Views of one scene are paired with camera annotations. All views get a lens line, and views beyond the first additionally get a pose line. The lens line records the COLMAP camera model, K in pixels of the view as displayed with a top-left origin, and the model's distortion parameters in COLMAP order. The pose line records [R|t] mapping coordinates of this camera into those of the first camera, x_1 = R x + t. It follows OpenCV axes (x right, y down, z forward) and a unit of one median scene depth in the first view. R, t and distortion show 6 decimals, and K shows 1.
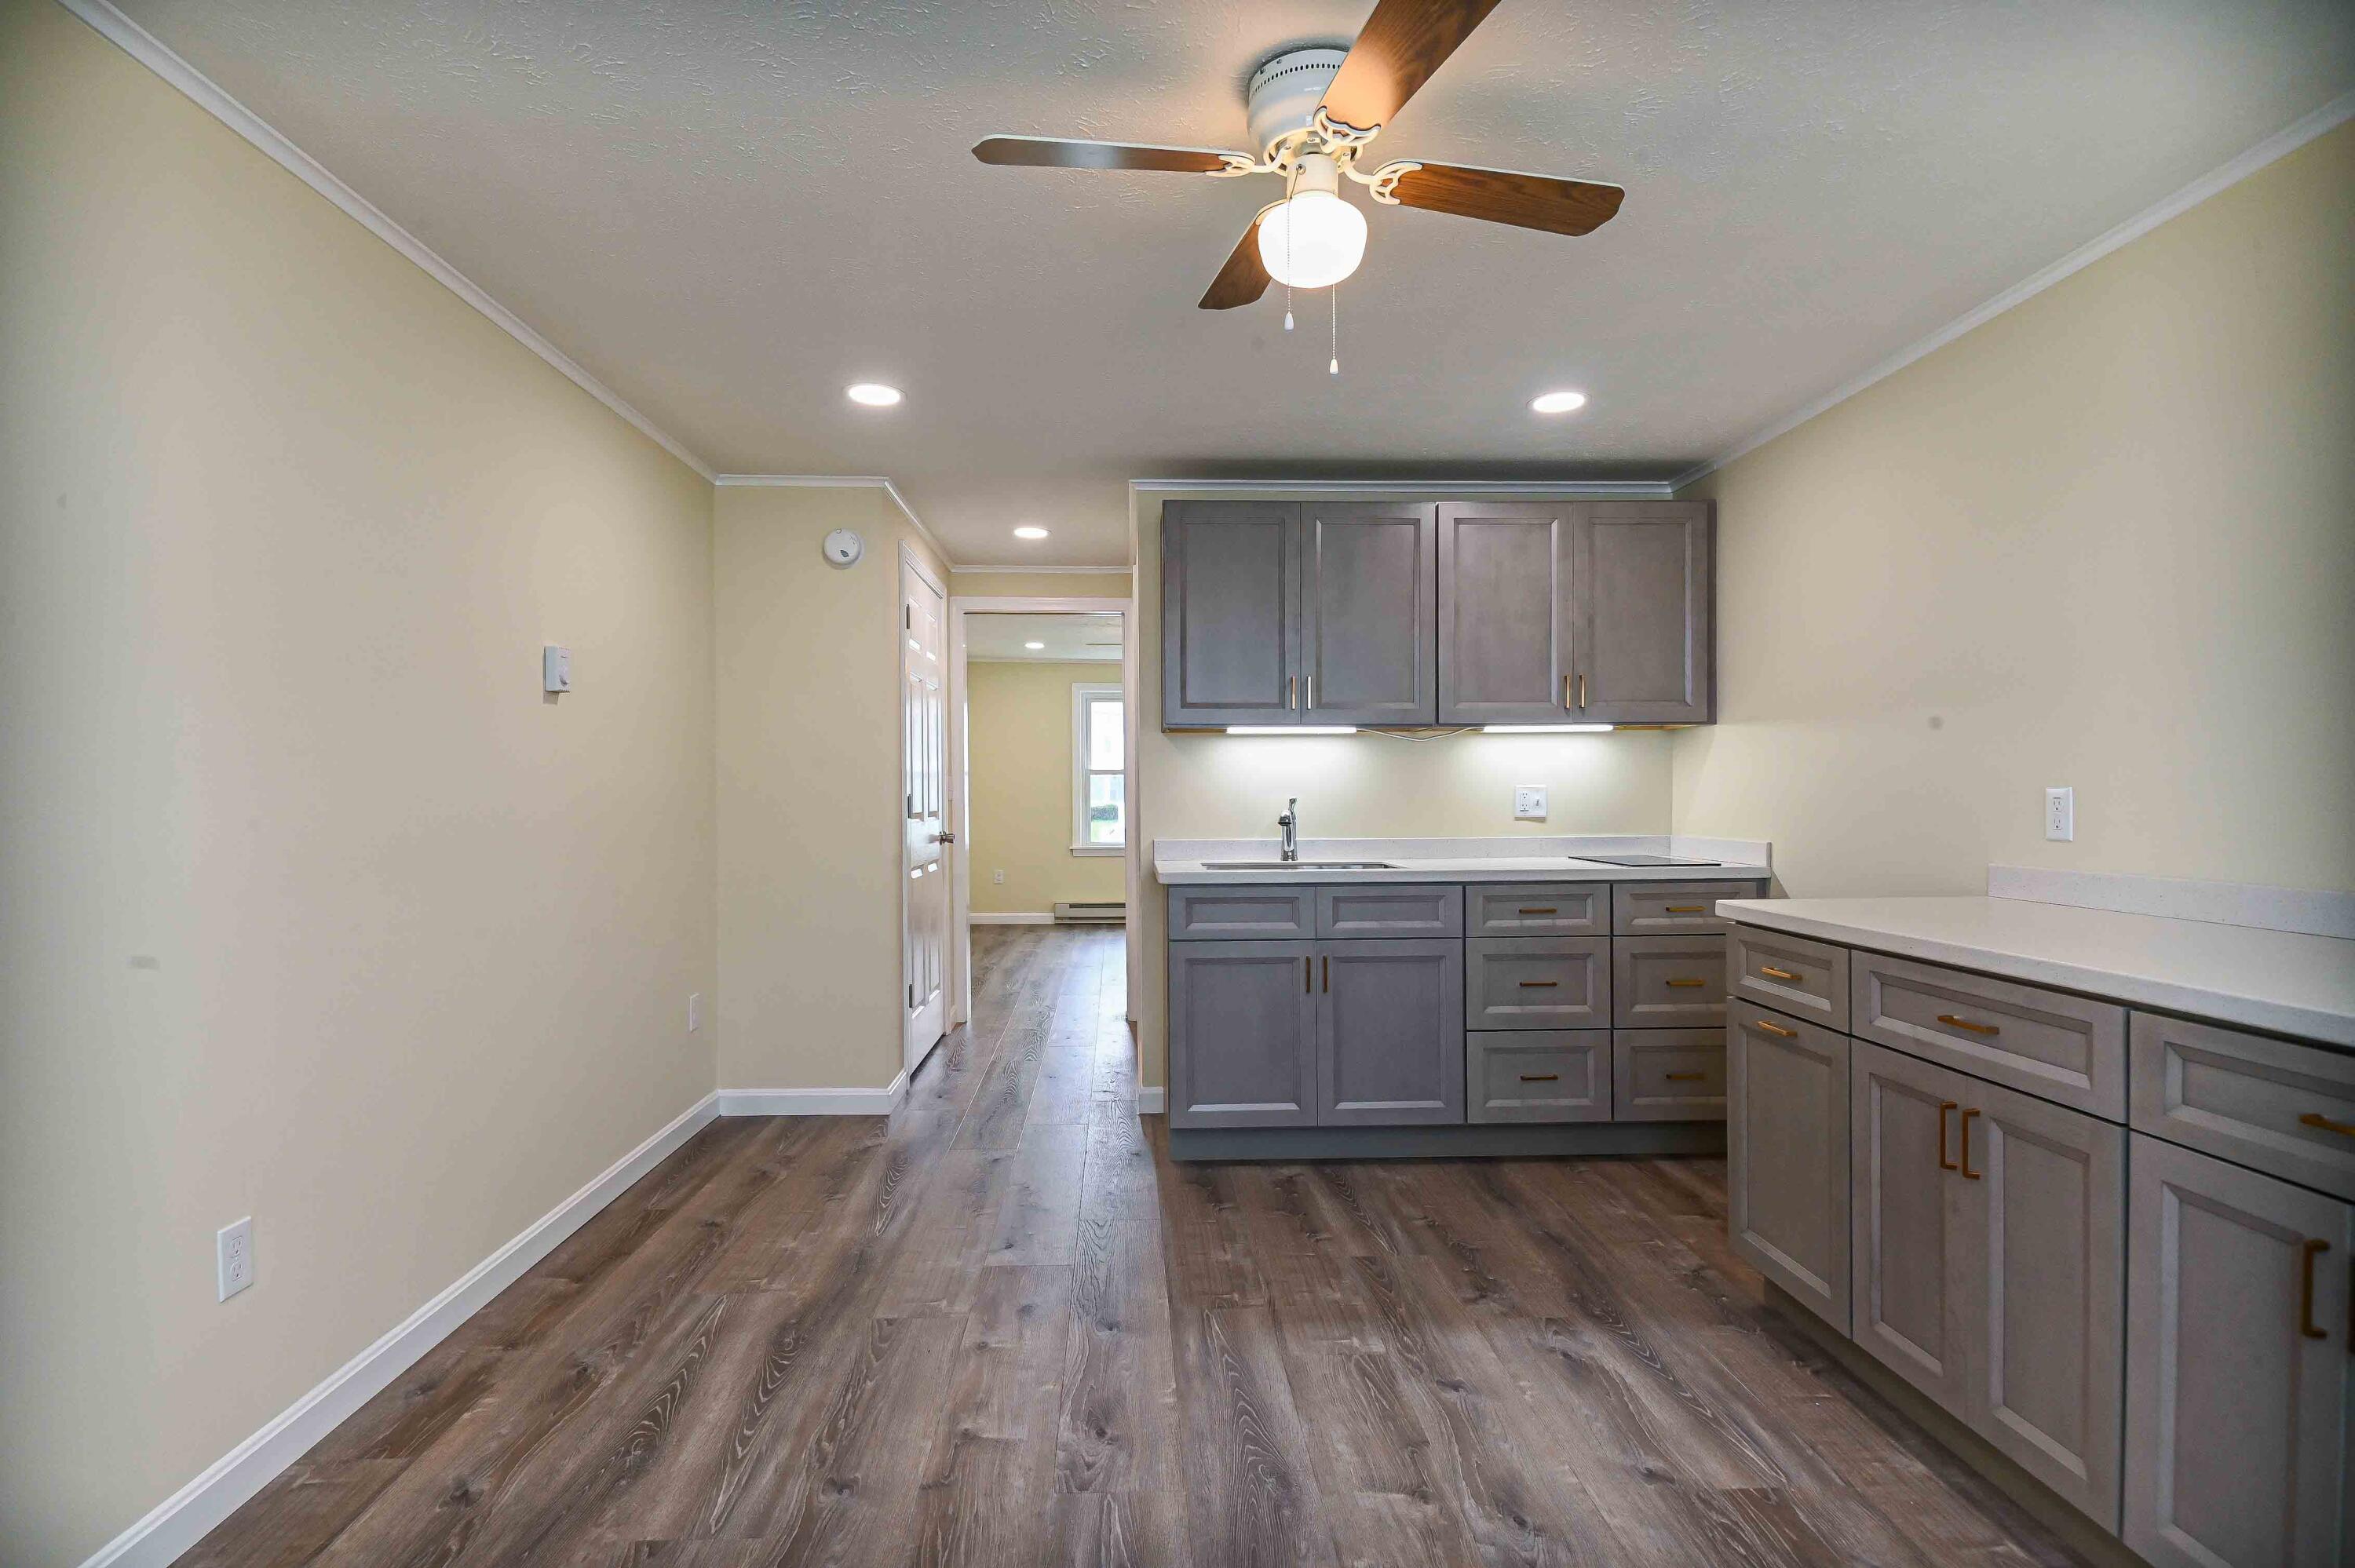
lens RADIAL K [[1166.9, 0, 1162.3], [0, 1166.9, 795.5], [0, 0, 1]] dist [0.013864, -0.019788]
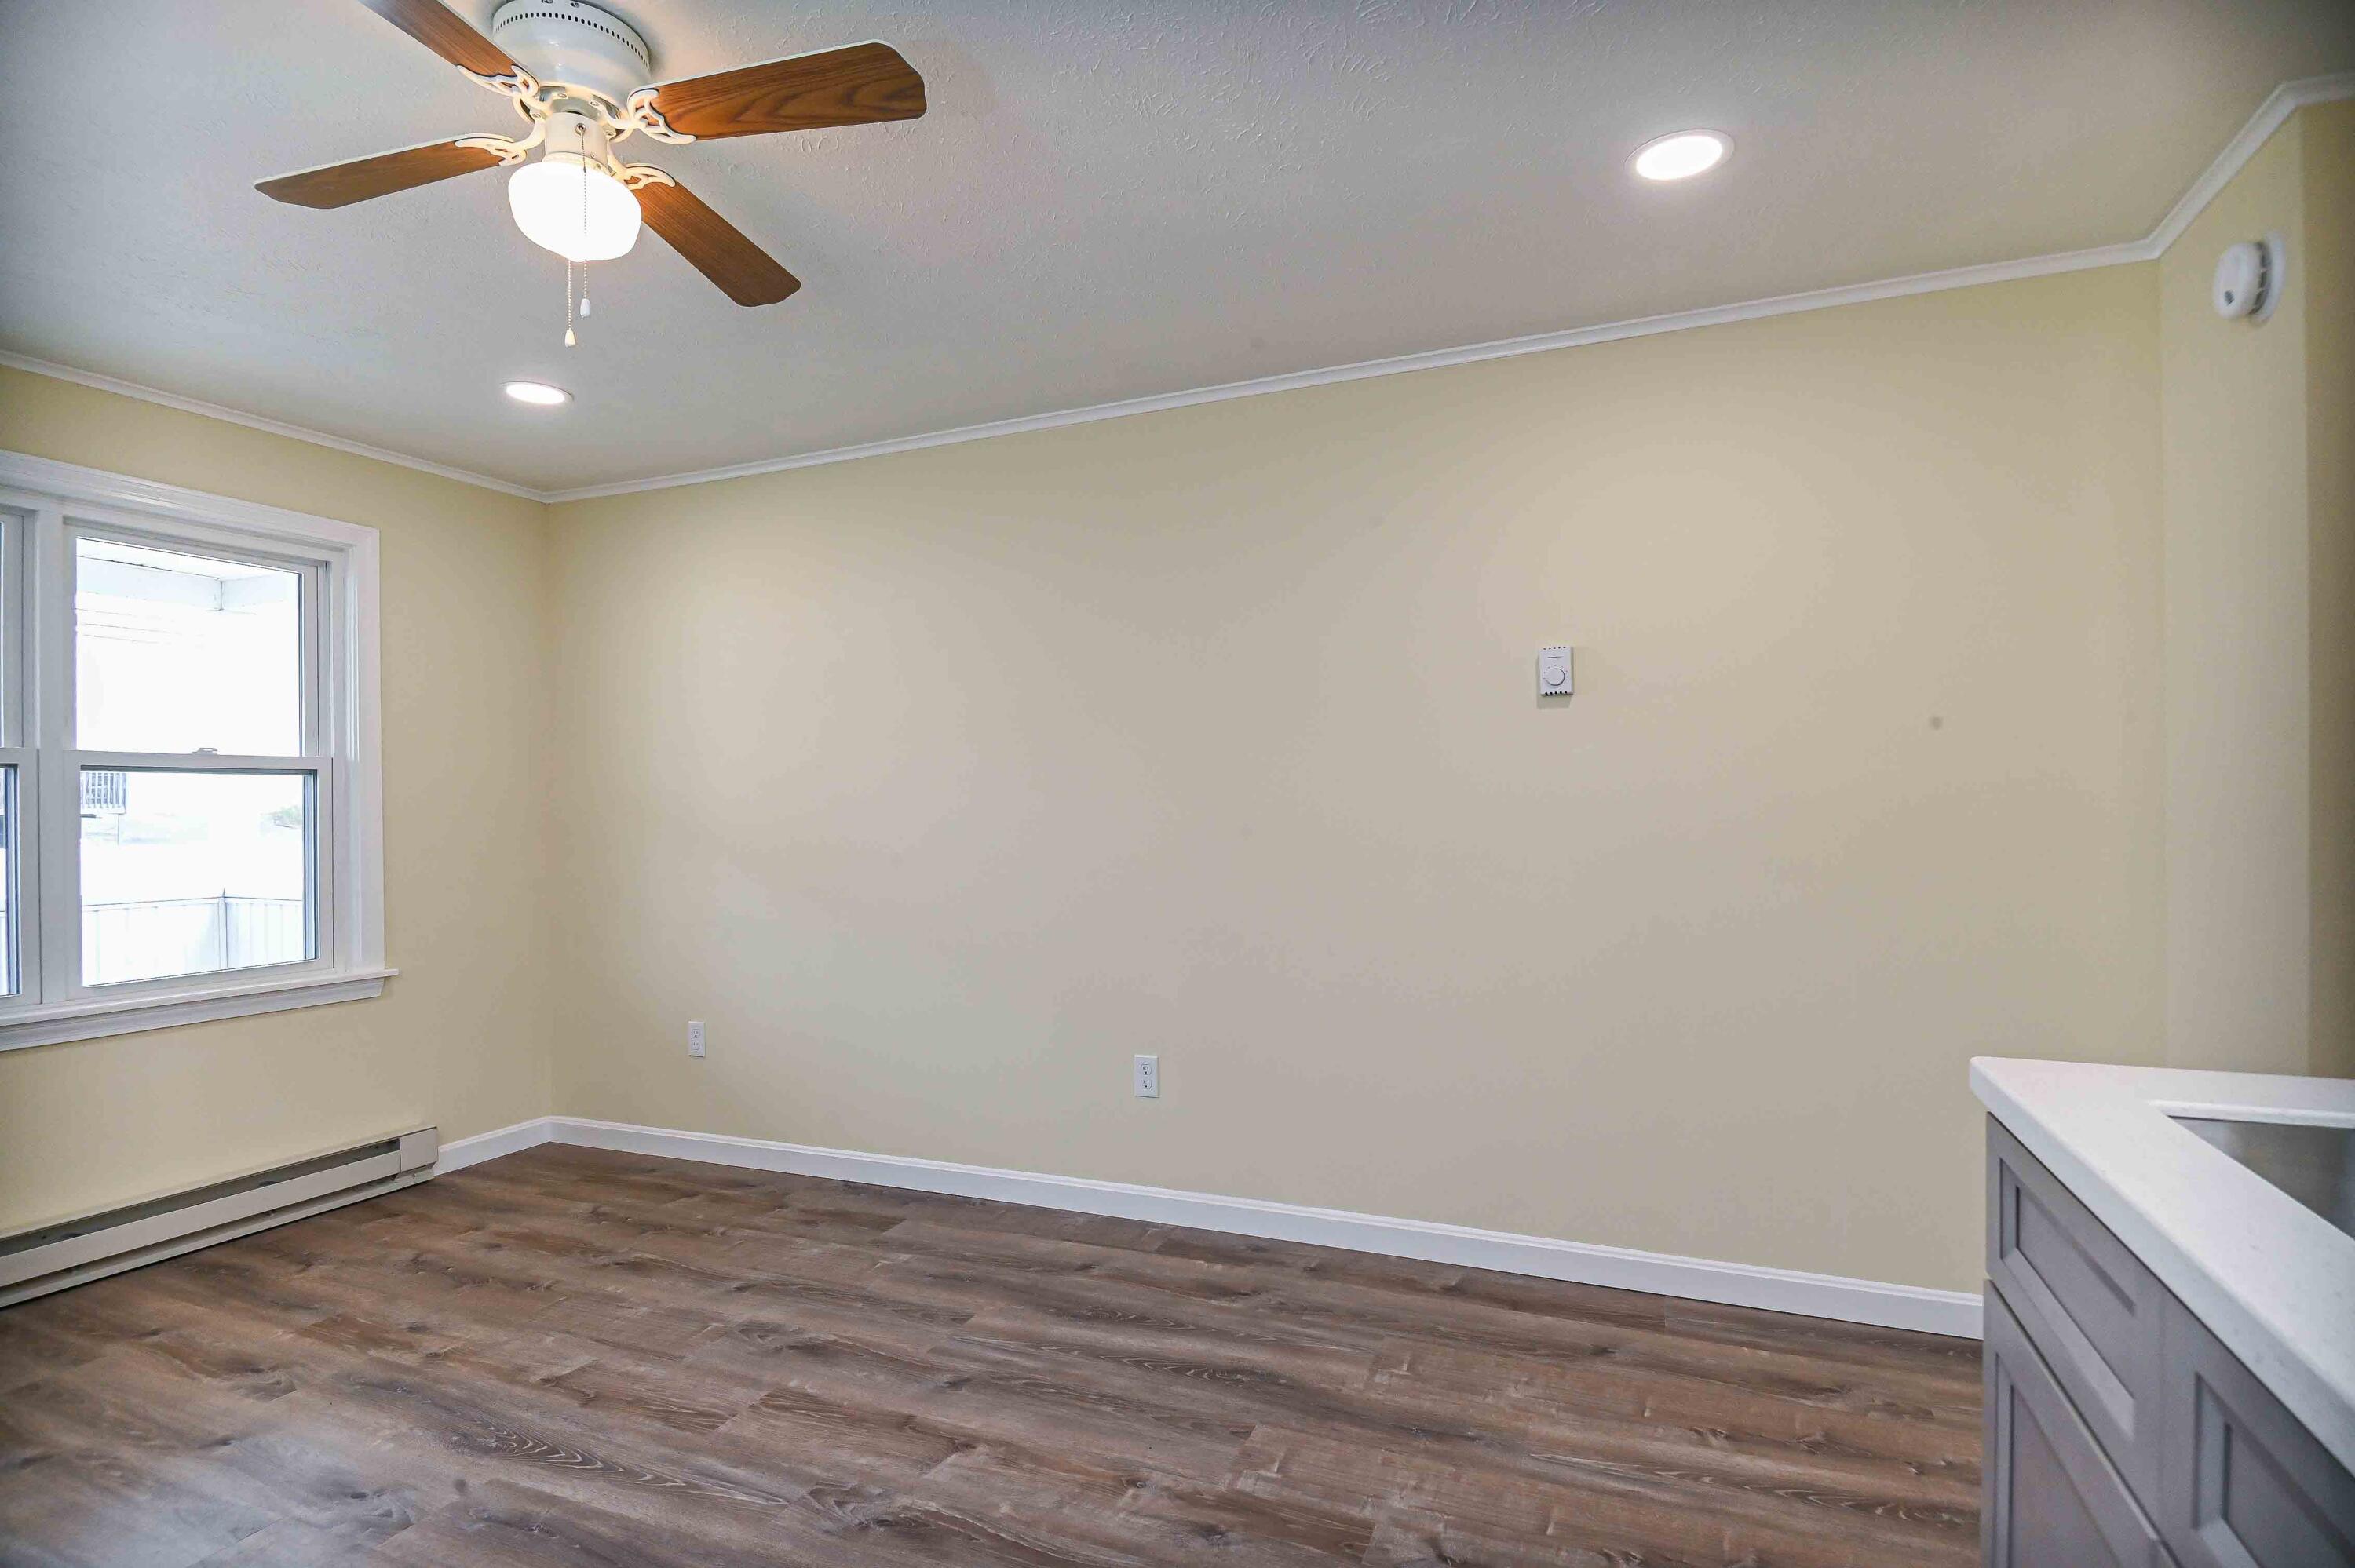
lens RADIAL K [[1166.9, 0, 1160.9], [0, 1166.9, 801.5], [0, 0, 1]] dist [0.013864, -0.019788]
pose [[-0.425421, 0.010316, -0.904937, 0.480930], [0.007098, 0.999942, 0.008062, -0.012377], [0.904968, -0.002994, -0.425469, 1.138592]]
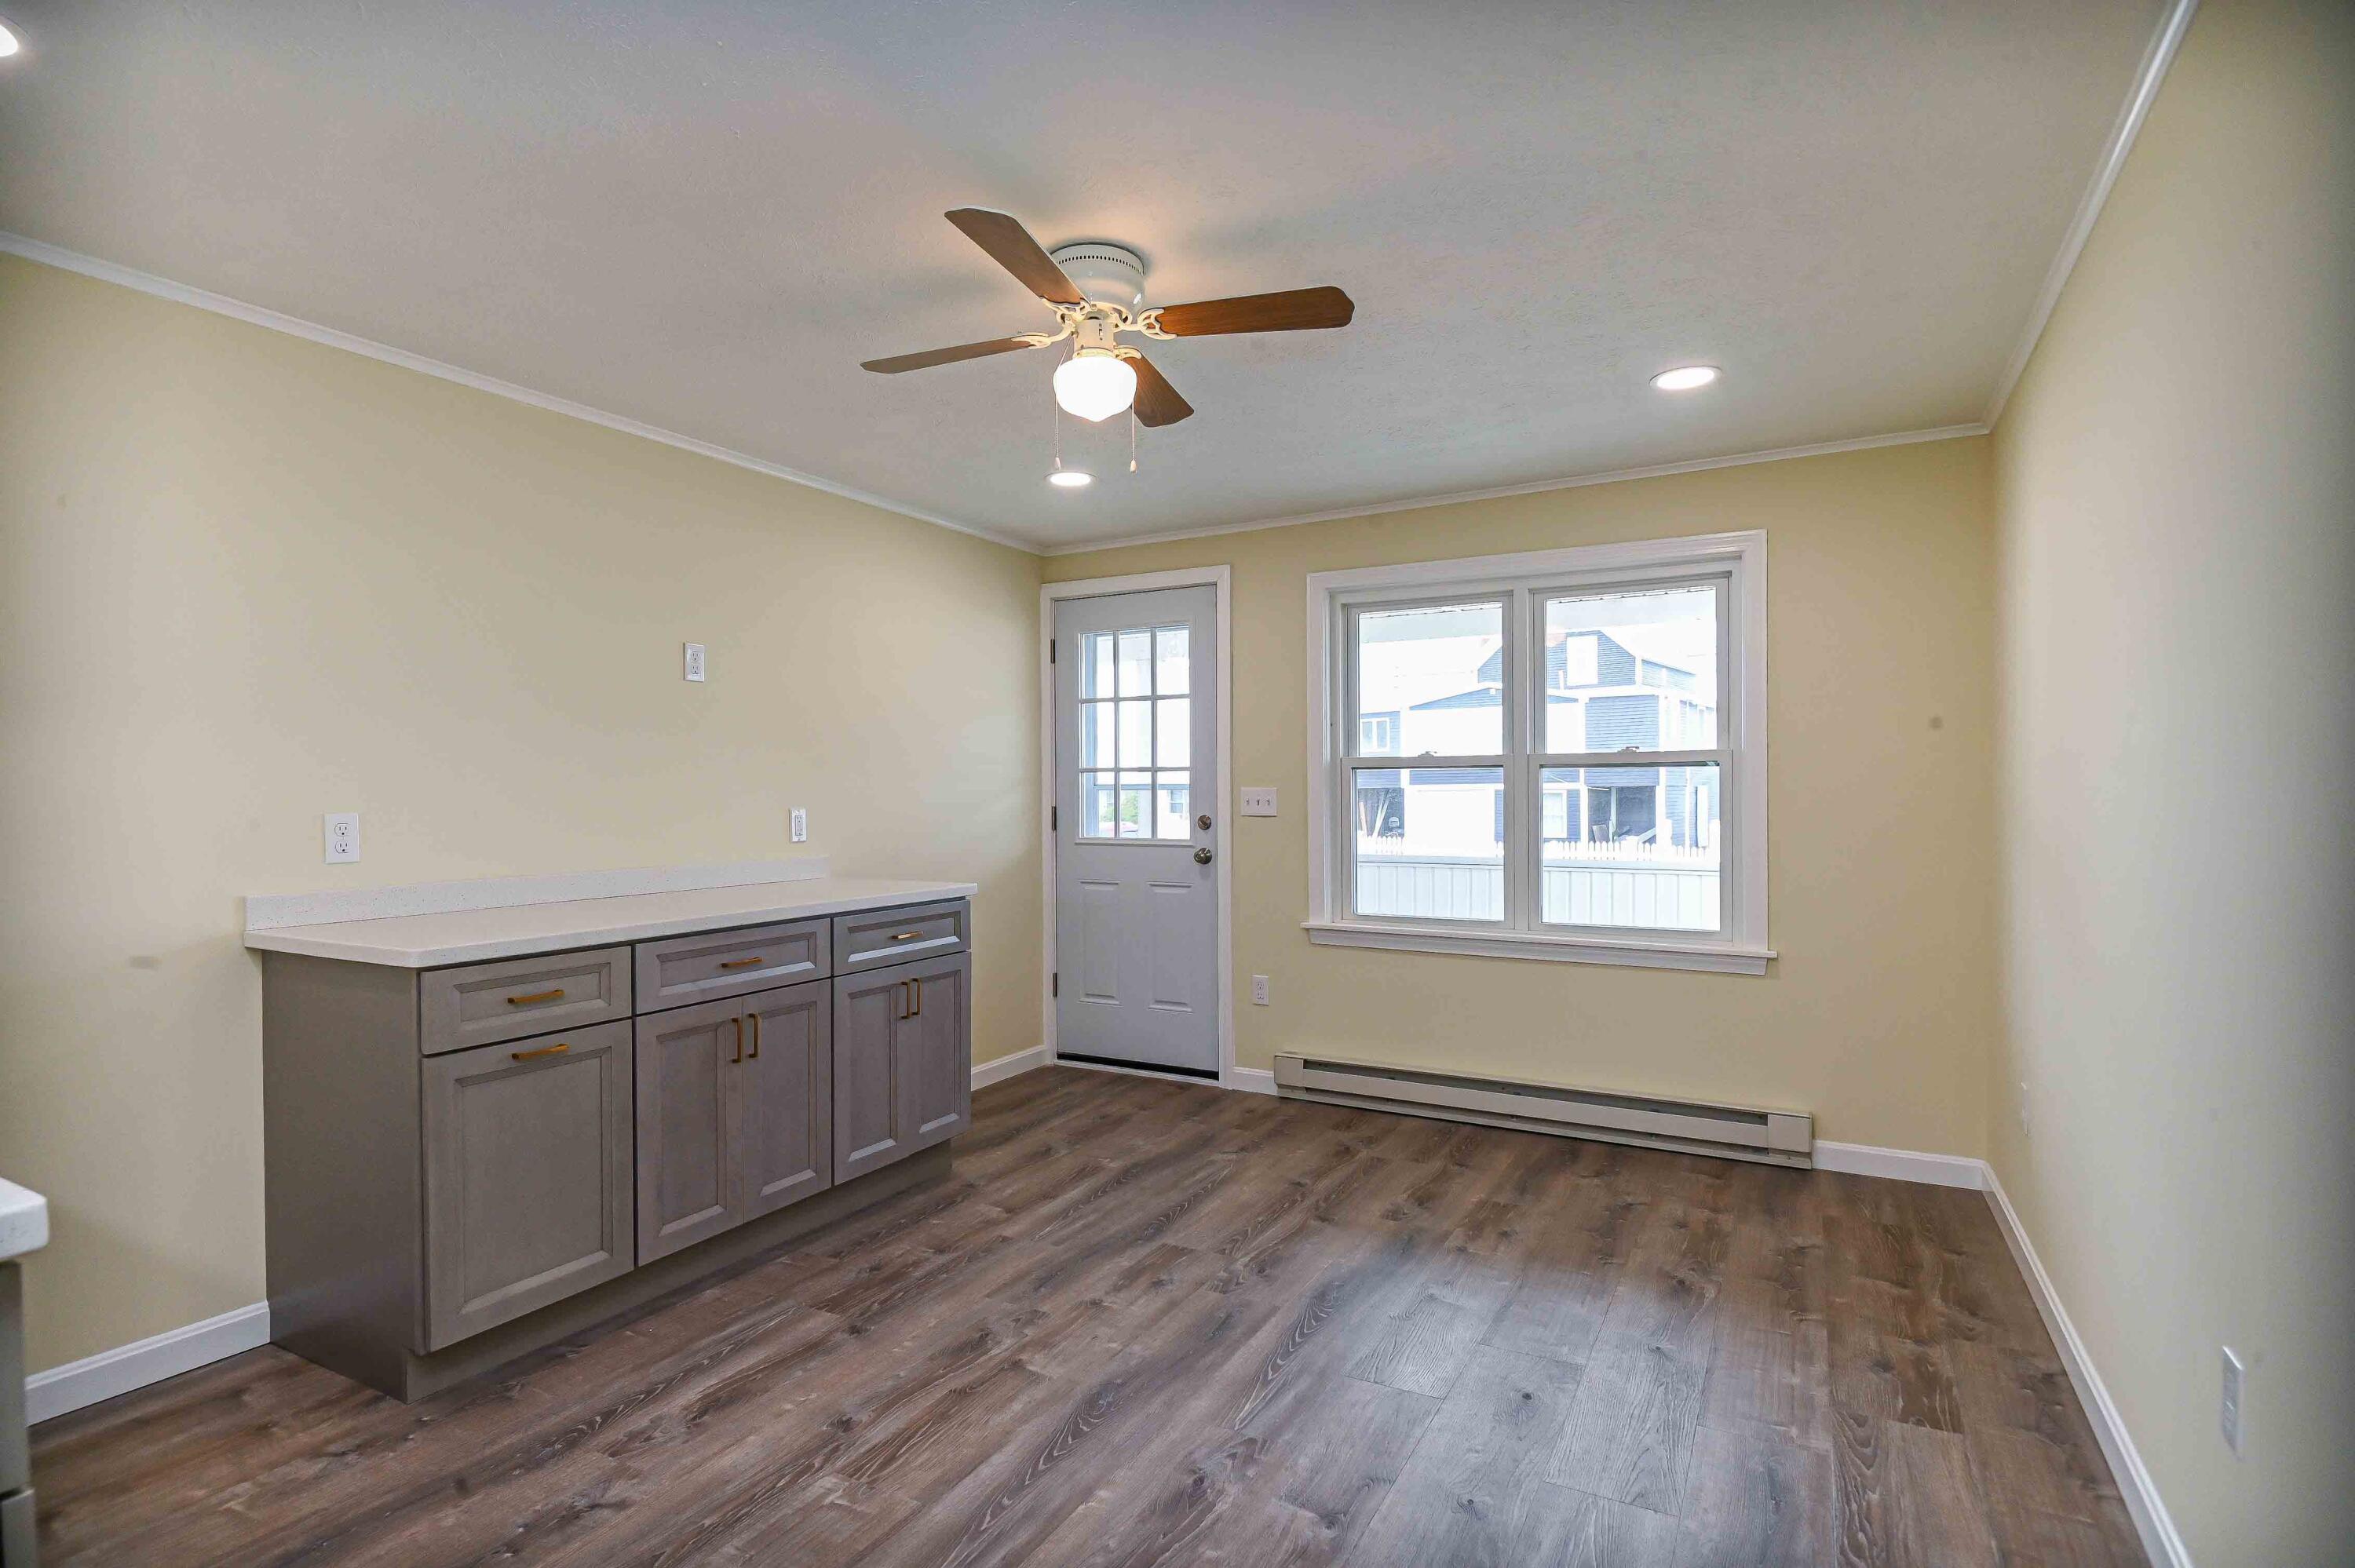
lens RADIAL K [[1166.9, 0, 1162.7], [0, 1166.9, 797.1], [0, 0, 1]] dist [0.013864, -0.019788]
pose [[-0.860893, 0.010047, 0.508686, -0.374674], [0.013315, 0.999907, 0.002785, -0.013007], [-0.508611, 0.009171, -0.860947, 1.322440]]
